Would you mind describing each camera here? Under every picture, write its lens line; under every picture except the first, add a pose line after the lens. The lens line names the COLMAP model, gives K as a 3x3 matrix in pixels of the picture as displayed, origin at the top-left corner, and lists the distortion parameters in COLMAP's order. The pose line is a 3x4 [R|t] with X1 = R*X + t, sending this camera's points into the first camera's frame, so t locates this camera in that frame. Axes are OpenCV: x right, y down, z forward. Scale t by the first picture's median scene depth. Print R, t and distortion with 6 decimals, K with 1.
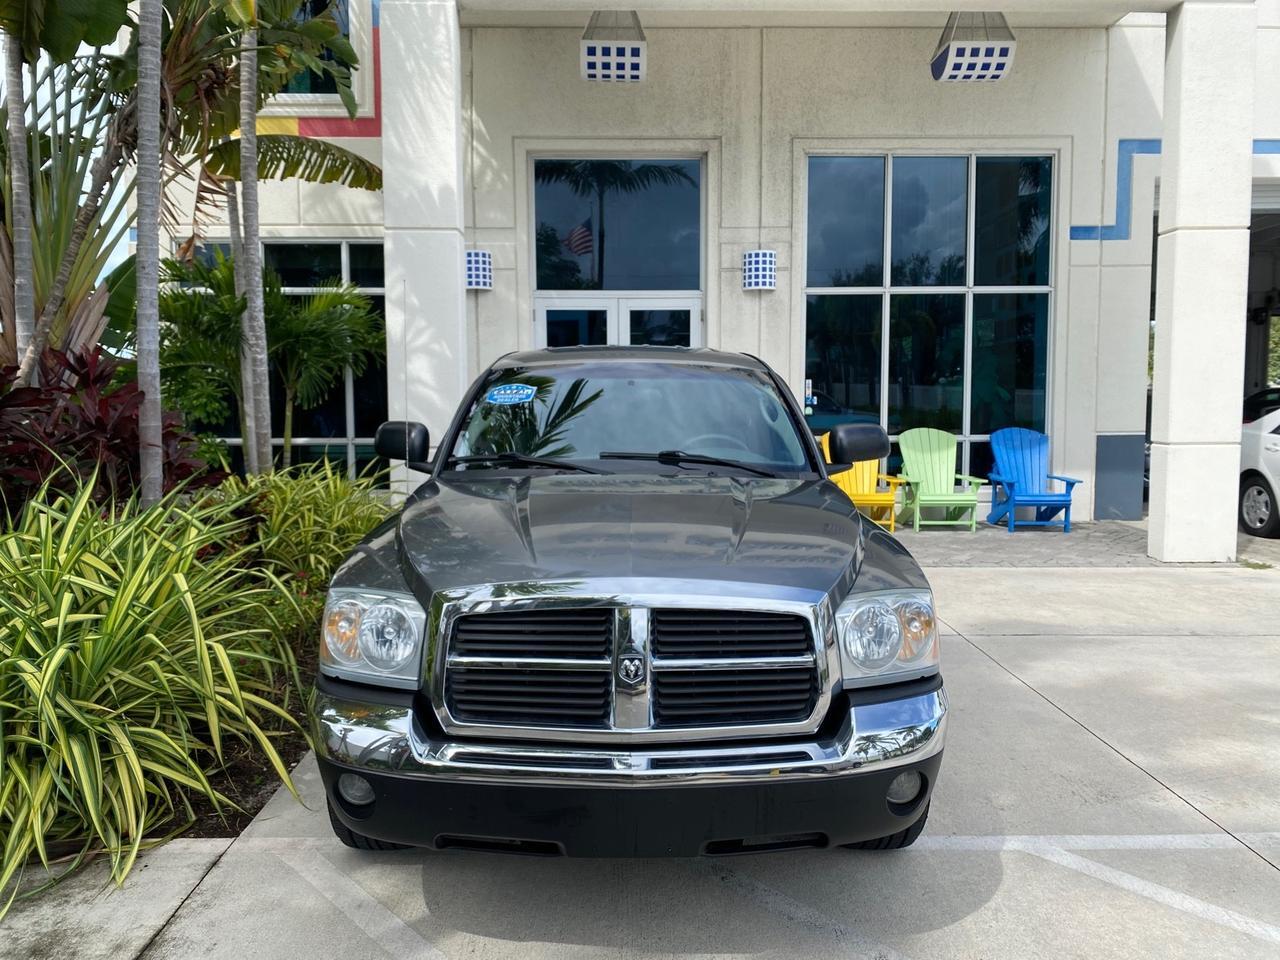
lens RADIAL K [[983.4, 0, 637.7], [0, 983.4, 481.9], [0, 0, 1]] dist [0.025944, -0.030856]
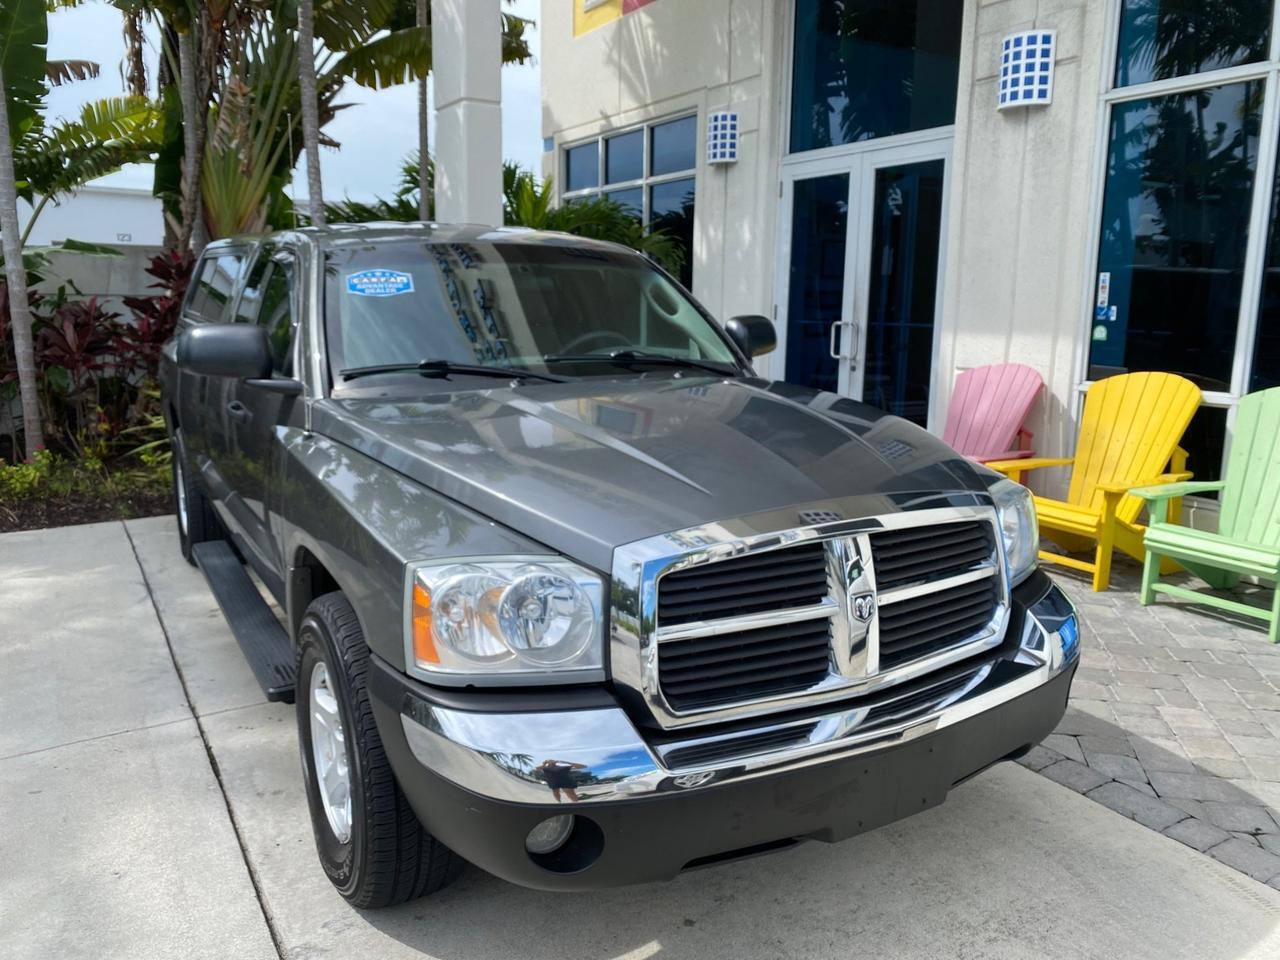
lens RADIAL K [[983.4, 0, 627.6], [0, 983.4, 481.9], [0, 0, 1]] dist [0.025944, -0.030856]
pose [[0.488024, 0.170468, -0.856022, 0.646593], [-0.090993, 0.985335, 0.144343, -0.059248], [0.868074, 0.007449, 0.496379, 0.654416]]
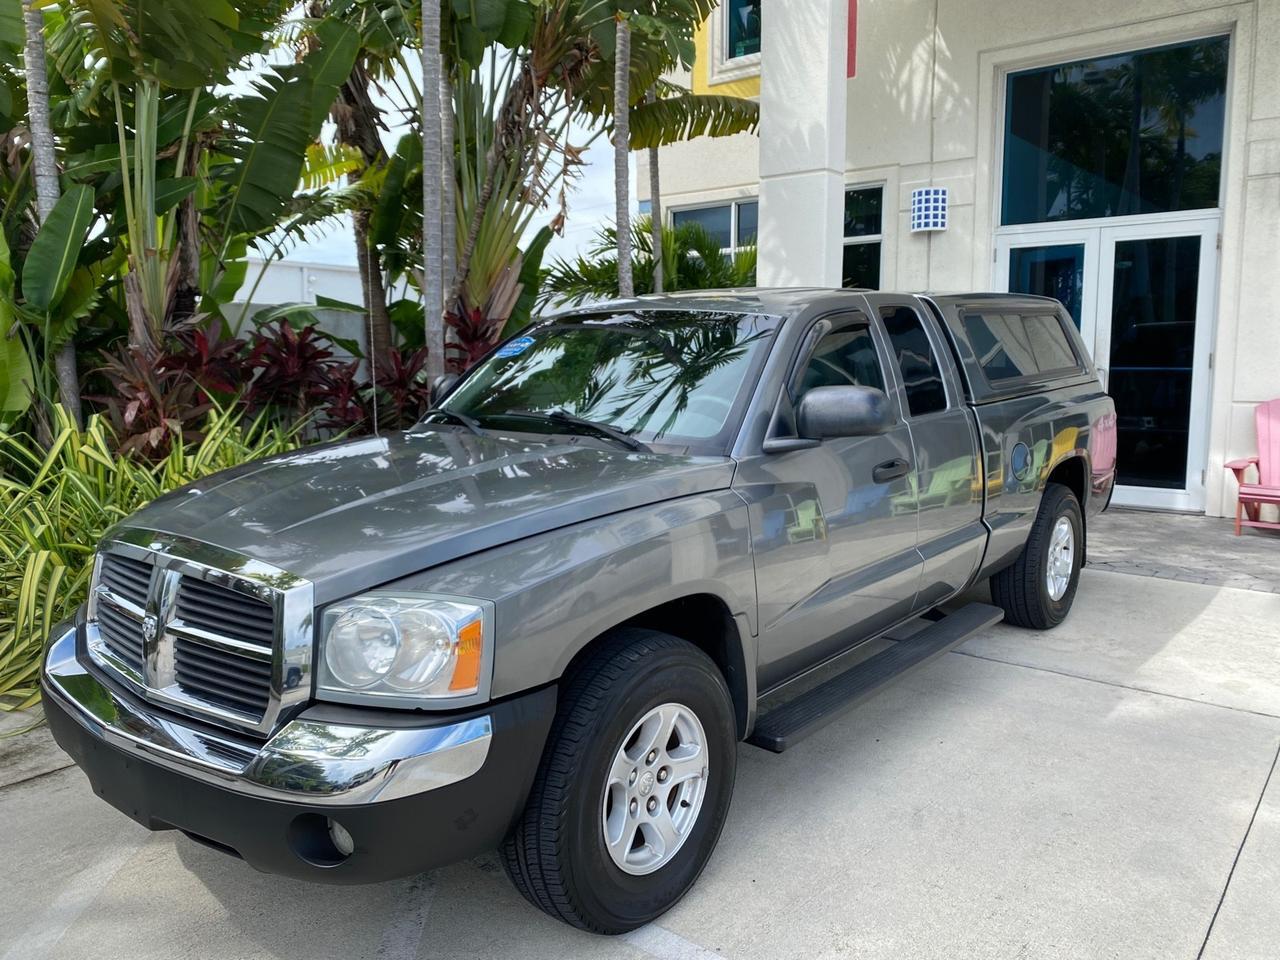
lens RADIAL K [[983.4, 0, 637.4], [0, 983.4, 475.2], [0, 0, 1]] dist [0.025944, -0.030856]
pose [[0.762235, 0.080759, -0.642243, 0.284239], [-0.055515, 0.996687, 0.059441, -0.013594], [0.644915, -0.009654, 0.764193, 0.161401]]
